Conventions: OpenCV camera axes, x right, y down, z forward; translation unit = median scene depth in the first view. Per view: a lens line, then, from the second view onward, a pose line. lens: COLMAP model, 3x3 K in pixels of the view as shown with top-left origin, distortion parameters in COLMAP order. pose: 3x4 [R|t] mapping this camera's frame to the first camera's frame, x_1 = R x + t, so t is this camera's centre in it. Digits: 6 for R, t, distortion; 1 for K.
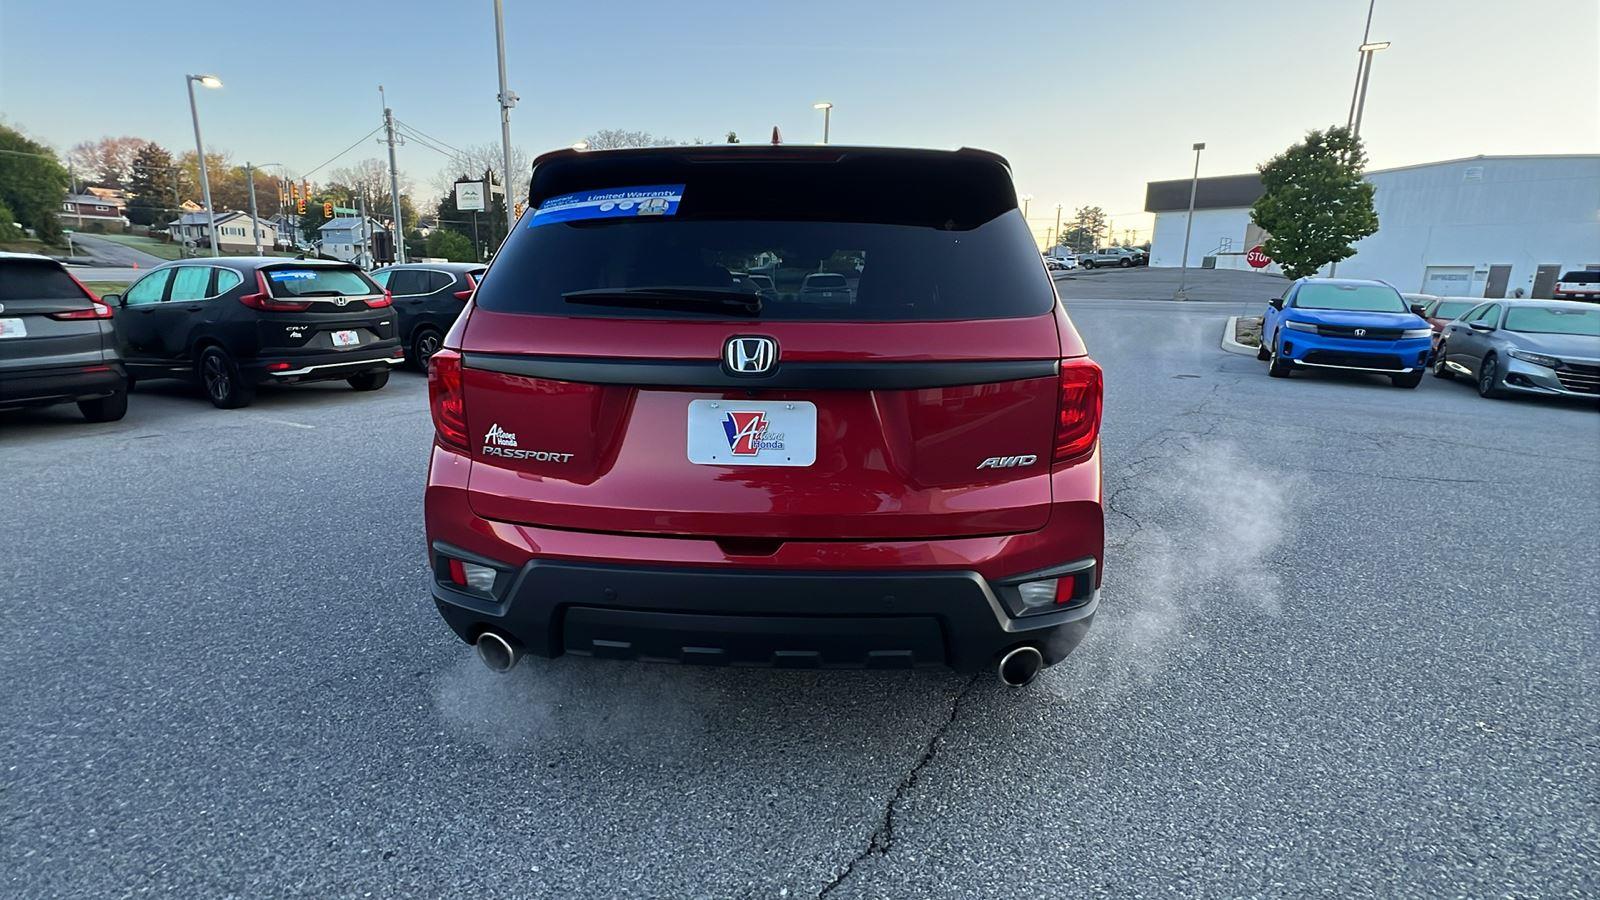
lens RADIAL K [[741.1, 0, 800.9], [0, 741.1, 457.6], [0, 0, 1]] dist [-0.001226, 0.000122]
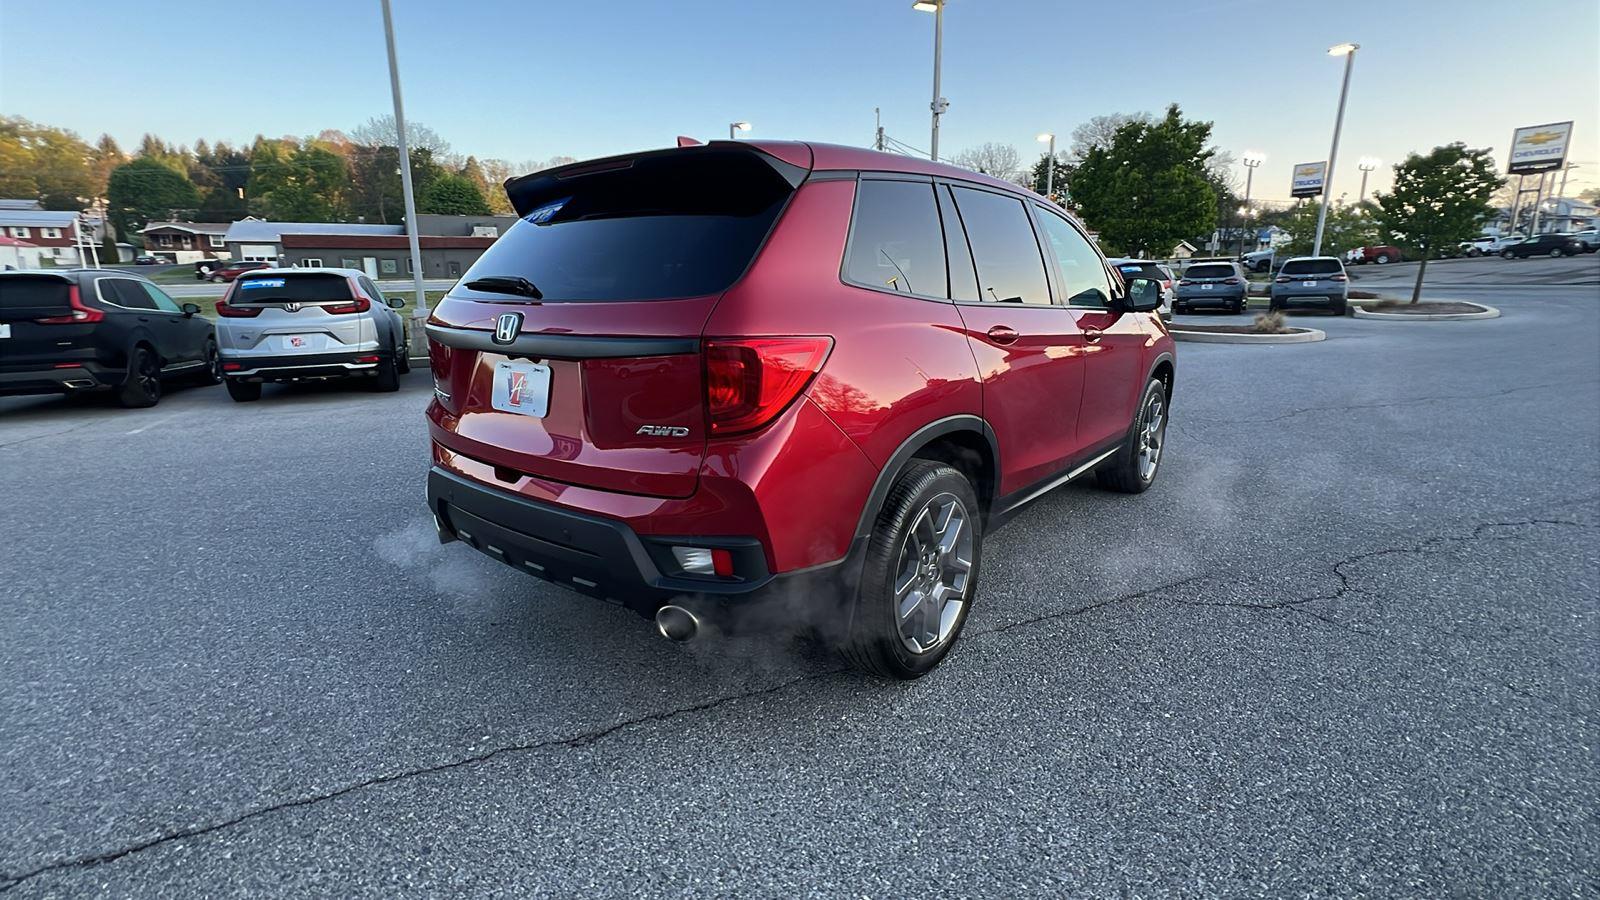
lens RADIAL K [[741.1, 0, 787.9], [0, 741.1, 447.2], [0, 0, 1]] dist [-0.001226, 0.000122]
pose [[0.806382, 0.111137, -0.580859, 0.103515], [-0.115023, 0.992901, 0.030294, -0.002020], [0.580102, 0.042384, 0.813440, 0.023736]]
